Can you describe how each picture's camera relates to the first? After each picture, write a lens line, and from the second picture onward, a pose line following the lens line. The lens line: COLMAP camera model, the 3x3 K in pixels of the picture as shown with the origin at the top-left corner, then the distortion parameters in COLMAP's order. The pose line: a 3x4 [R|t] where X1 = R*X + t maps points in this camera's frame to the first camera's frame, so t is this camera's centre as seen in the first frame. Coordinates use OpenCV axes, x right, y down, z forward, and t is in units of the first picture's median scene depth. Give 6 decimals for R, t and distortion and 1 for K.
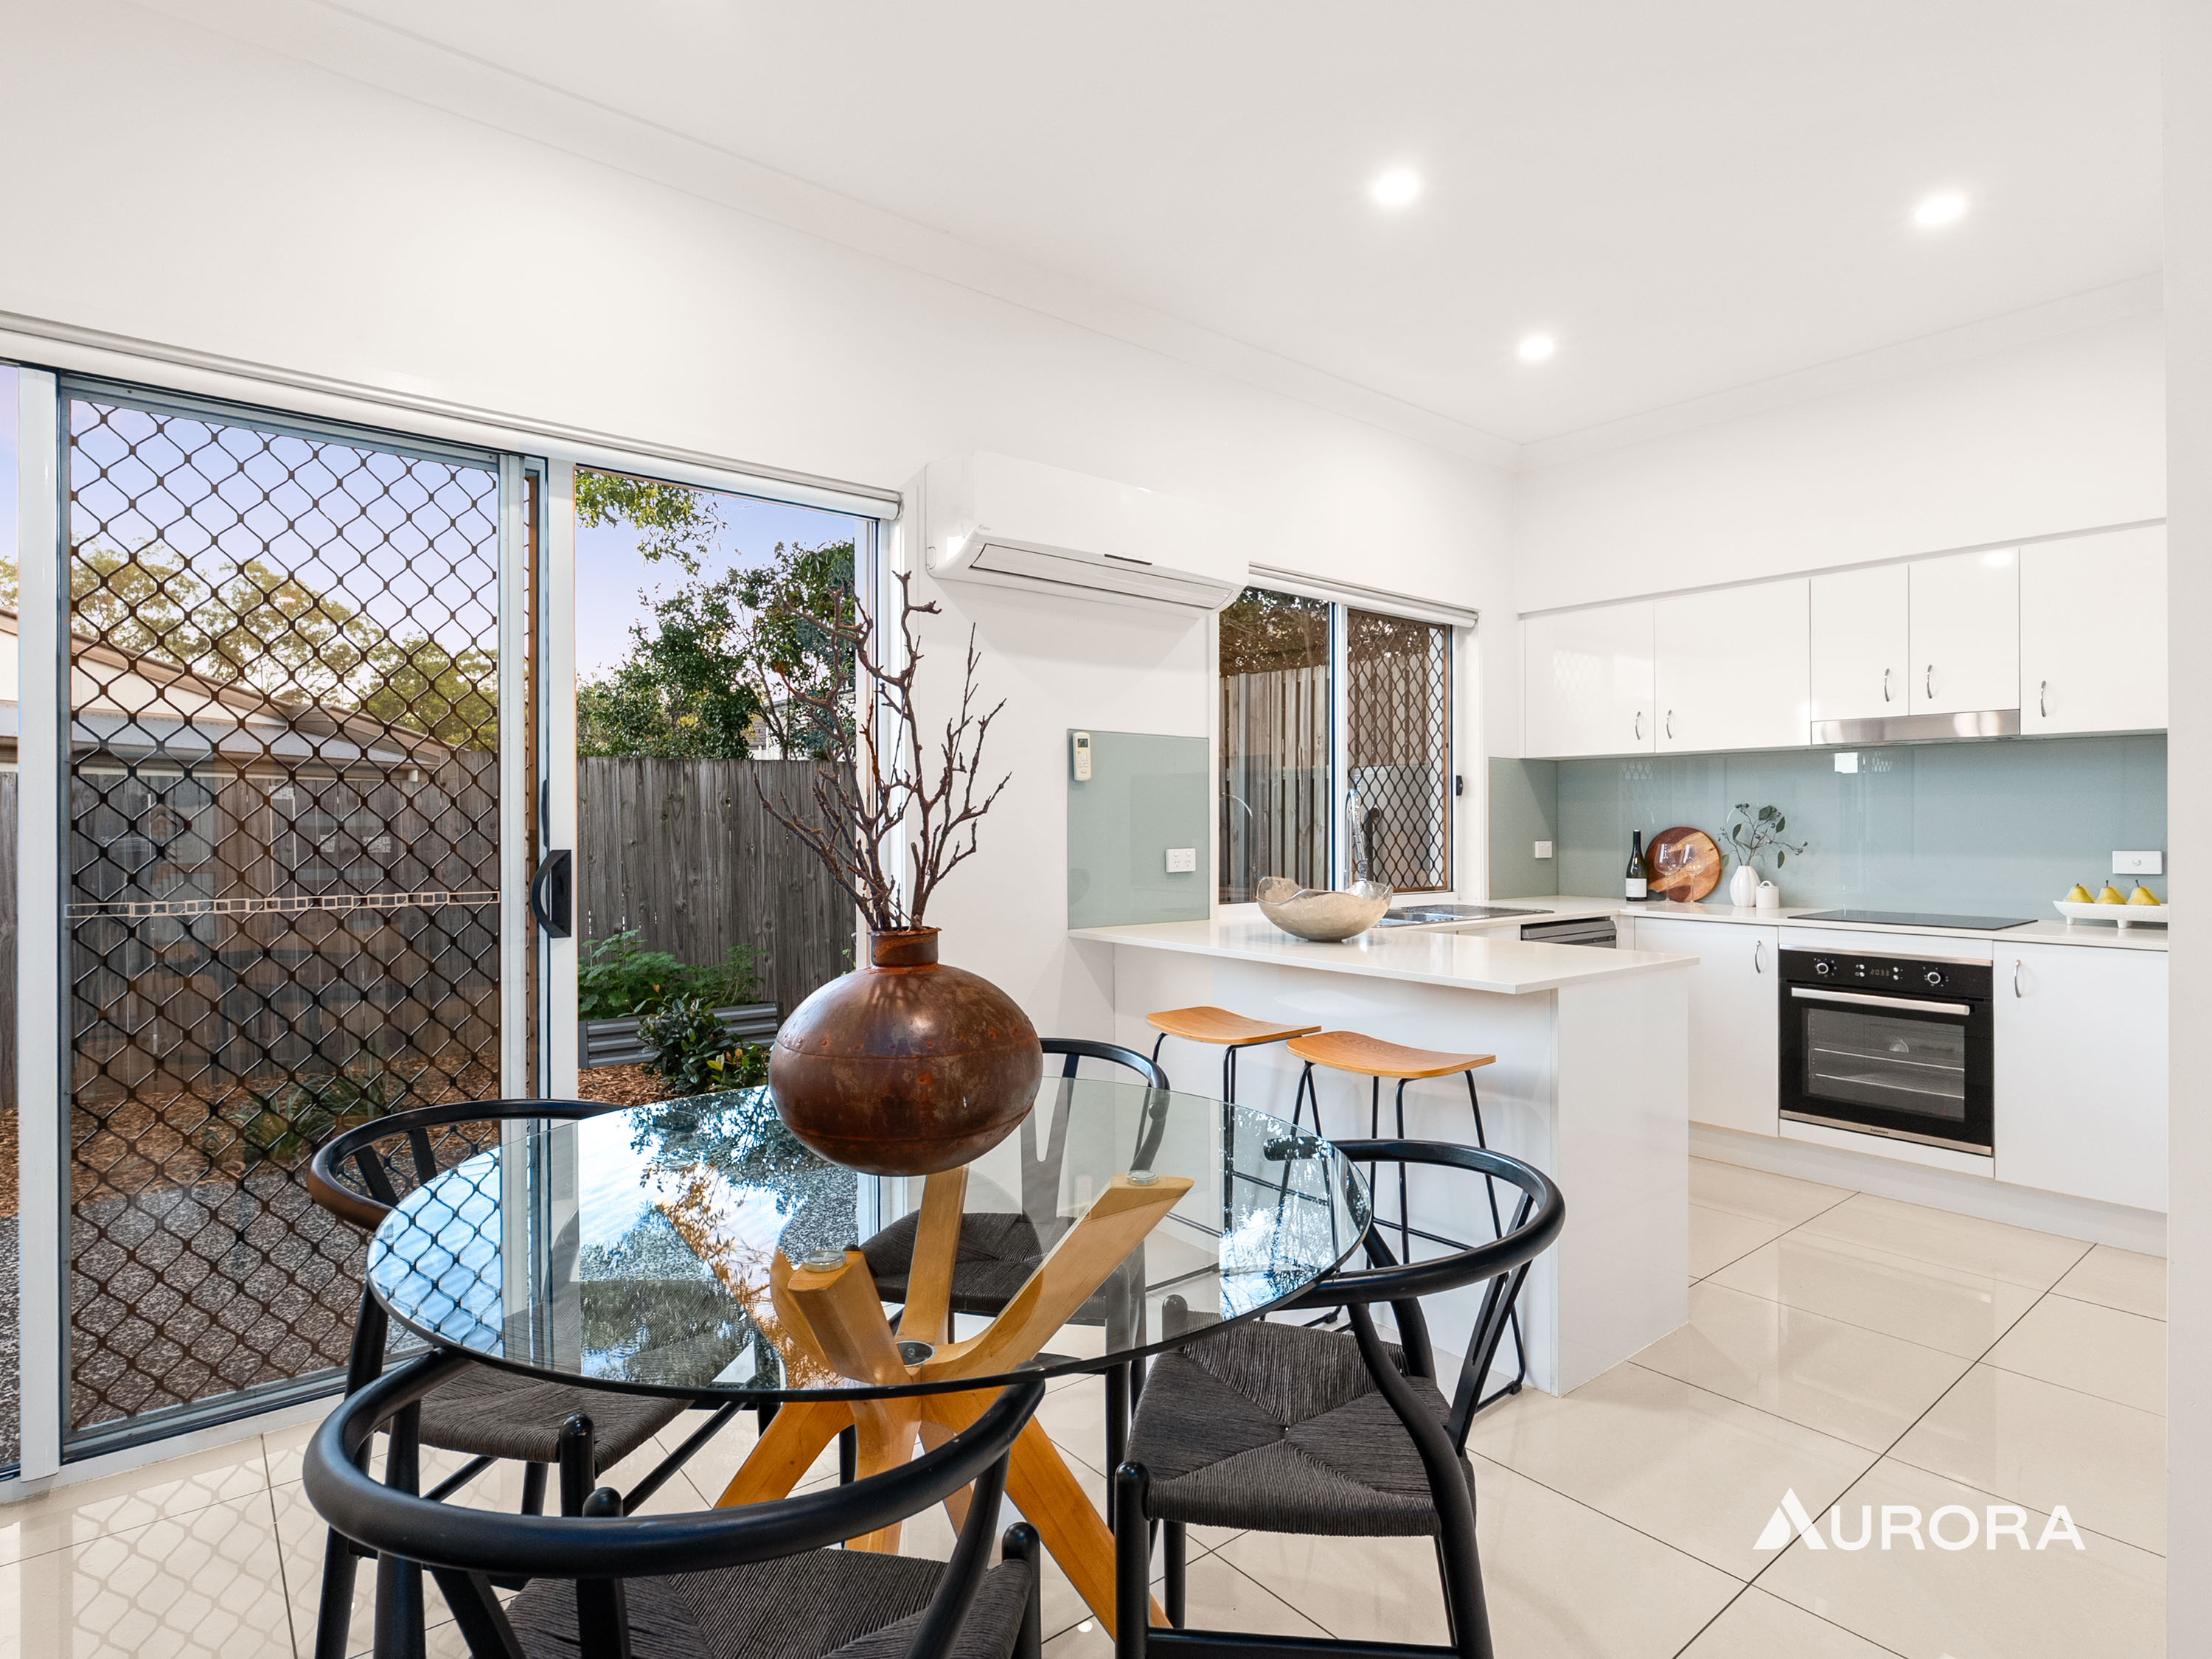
lens RADIAL K [[1167.0, 0, 1109.6], [0, 1167.0, 812.2], [0, 0, 1]] dist [-0.000580, 0.001556]
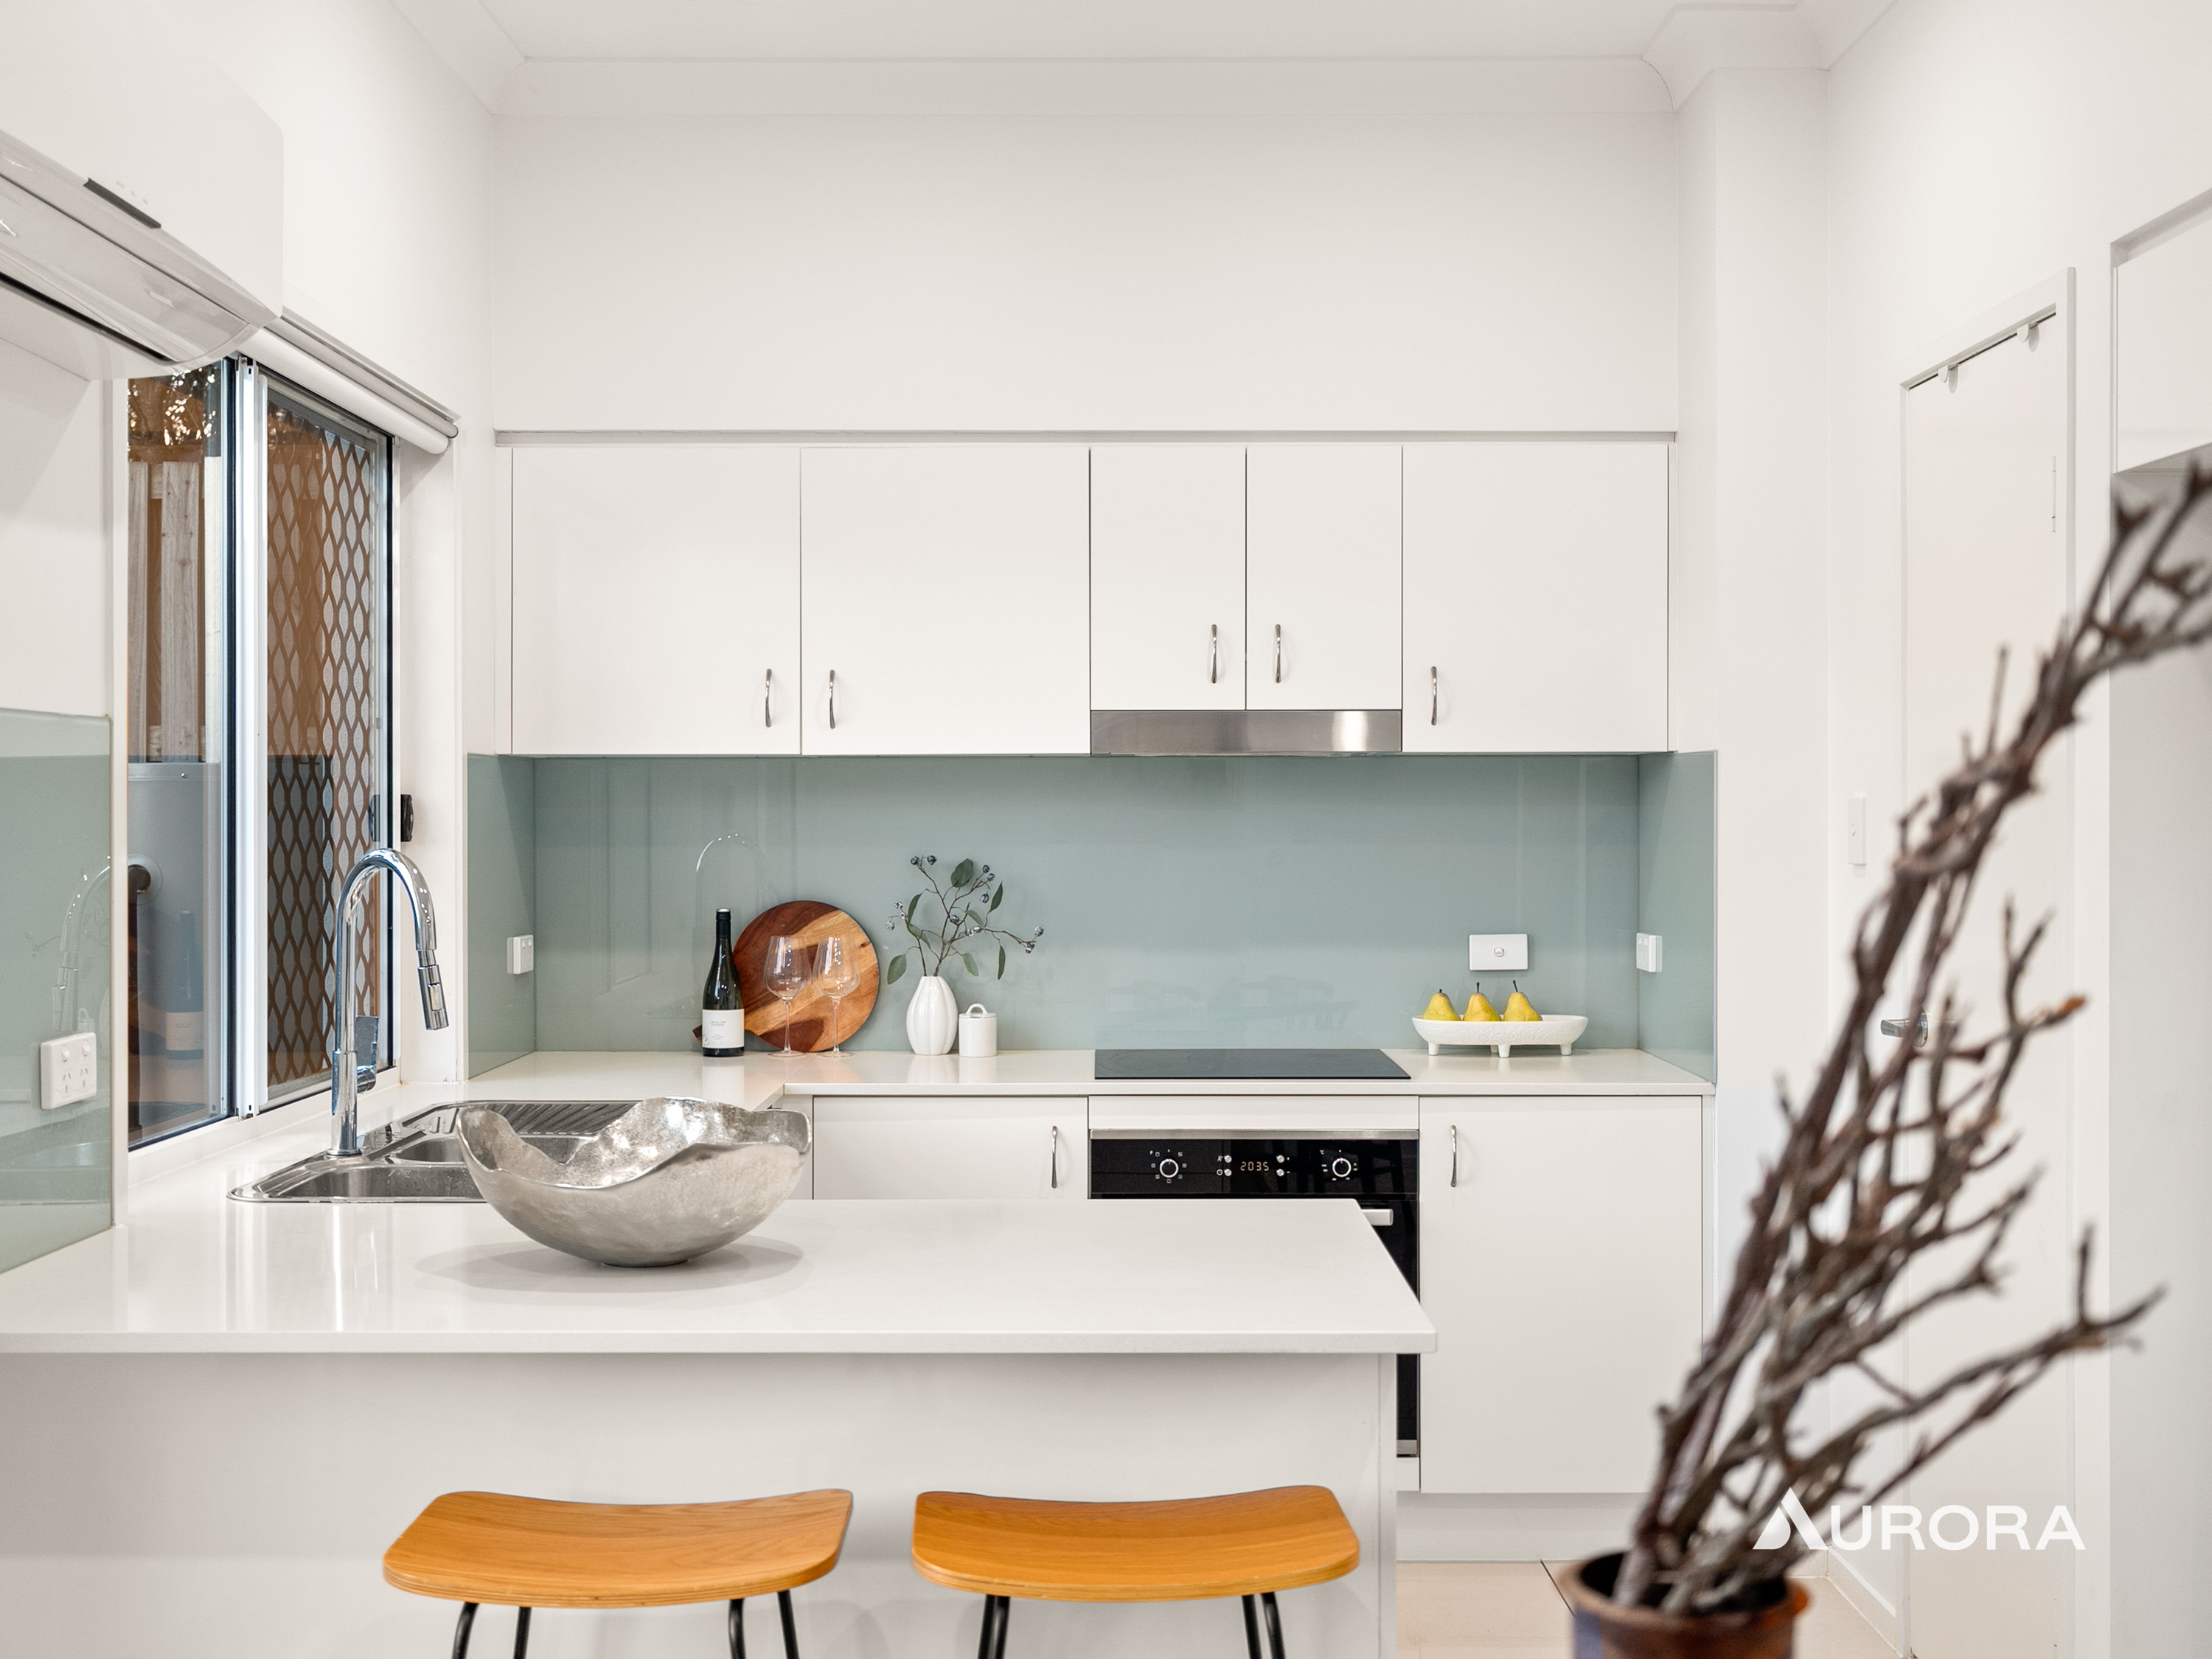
lens RADIAL K [[2471.4, 0, 1097.1], [0, 2471.4, 811.3], [0, 0, 1]] dist [0.000176, 0.000000]
pose [[0.641311, -0.001951, 0.767279, -0.290310], [-0.004068, 0.999974, 0.005943, -0.039232], [-0.767270, -0.006933, 0.641286, 0.271784]]
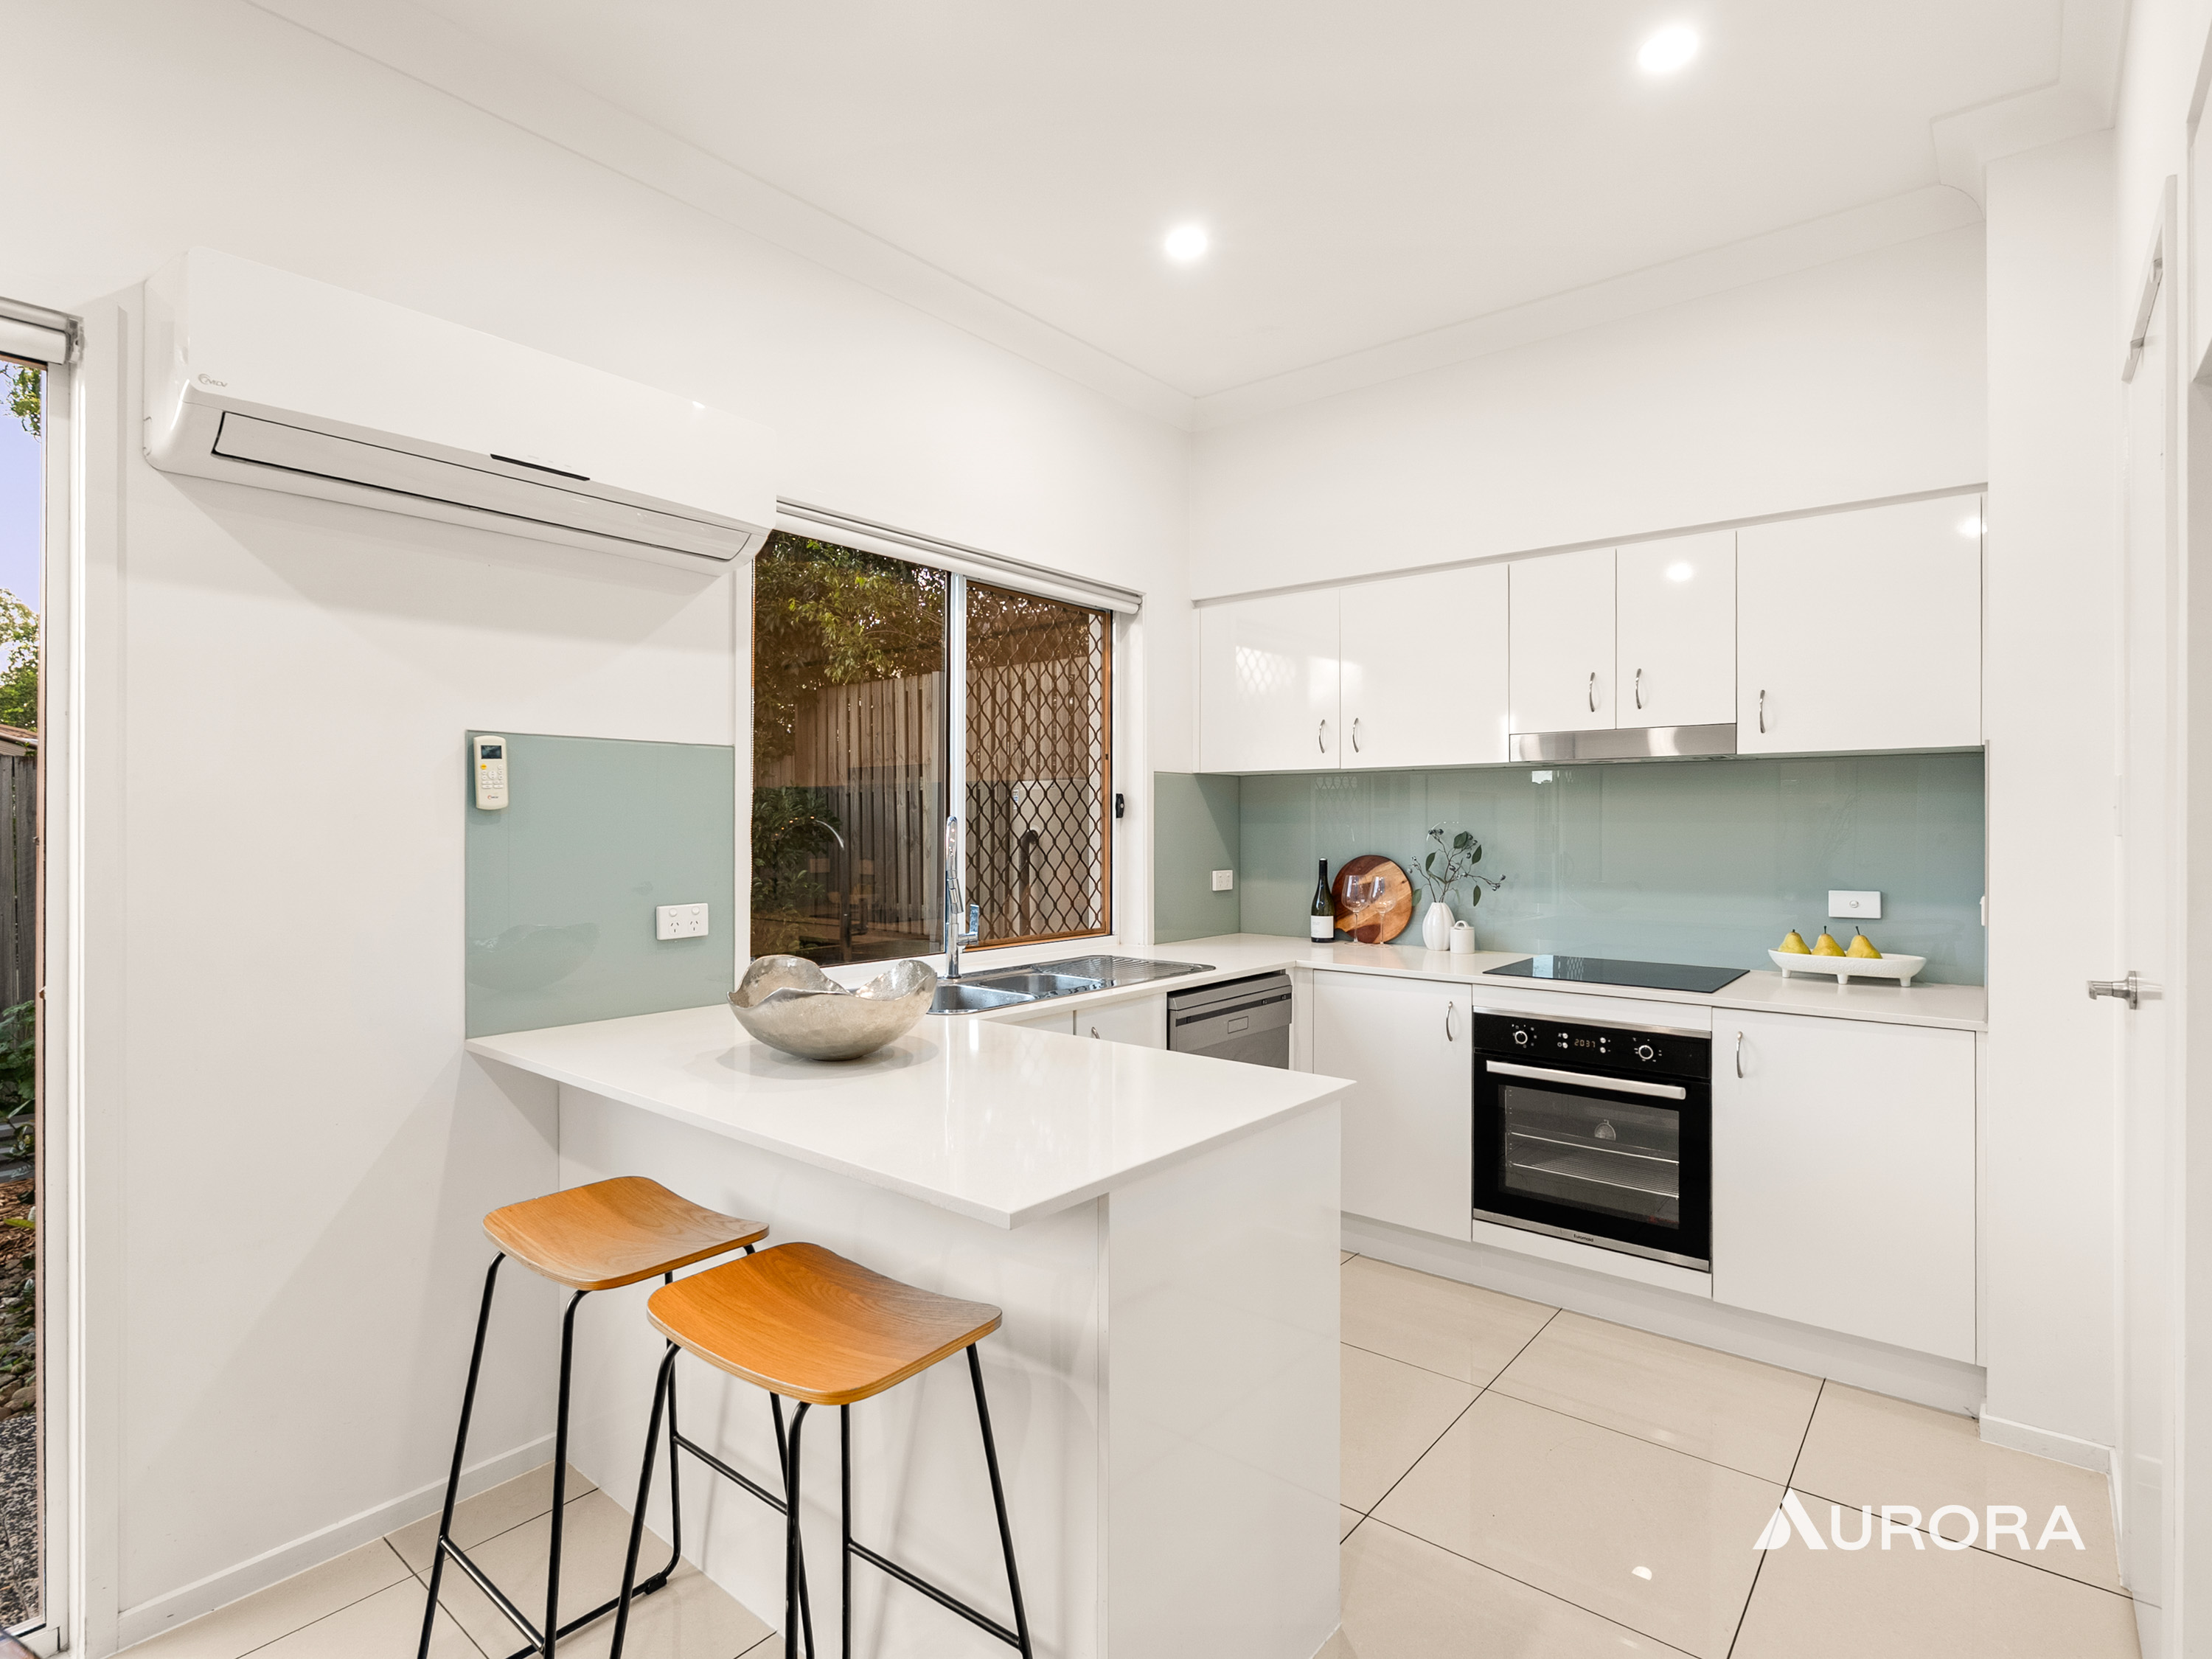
lens RADIAL K [[1119.1, 0, 1104.9], [0, 1119.1, 820.9], [0, 0, 1]] dist [-0.004586, 0.001630]
pose [[0.981282, -0.000627, 0.192576, 0.168272], [-0.000745, 0.999975, 0.007054, -0.022027], [-0.192575, -0.007065, 0.981257, 0.279121]]
